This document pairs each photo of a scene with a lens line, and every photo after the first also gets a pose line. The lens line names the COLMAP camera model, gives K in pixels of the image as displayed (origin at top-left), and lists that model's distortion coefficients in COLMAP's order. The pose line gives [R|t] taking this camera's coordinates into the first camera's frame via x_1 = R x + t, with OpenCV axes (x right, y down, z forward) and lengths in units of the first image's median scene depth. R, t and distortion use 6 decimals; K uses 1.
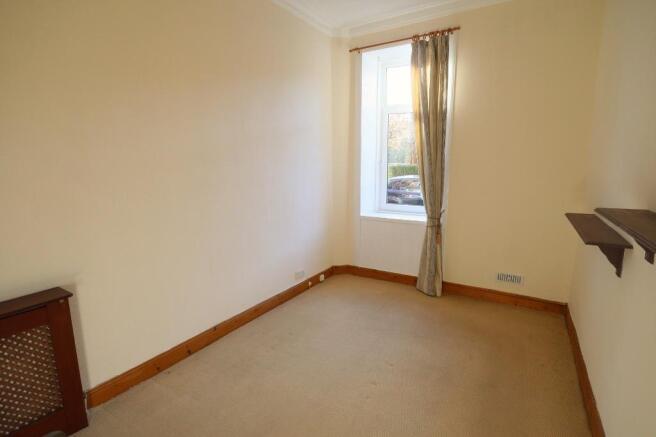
lens RADIAL K [[325.8, 0, 328.0], [0, 325.8, 218.5], [0, 0, 1]] dist [-0.038600, 0.000962]
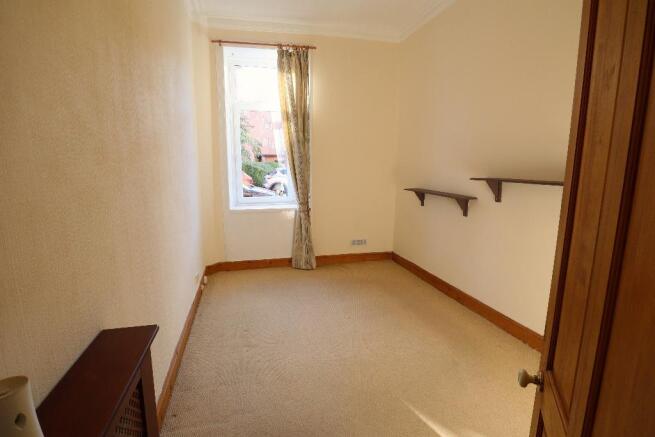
lens RADIAL K [[325.3, 0, 327.5], [0, 325.3, 218.5], [0, 0, 1]] dist [-0.038600, 0.000962]
pose [[0.699368, -0.110686, 0.706140, -0.455976], [0.115803, 0.992431, 0.040869, 0.013034], [-0.705319, 0.053191, 0.706892, 0.106632]]
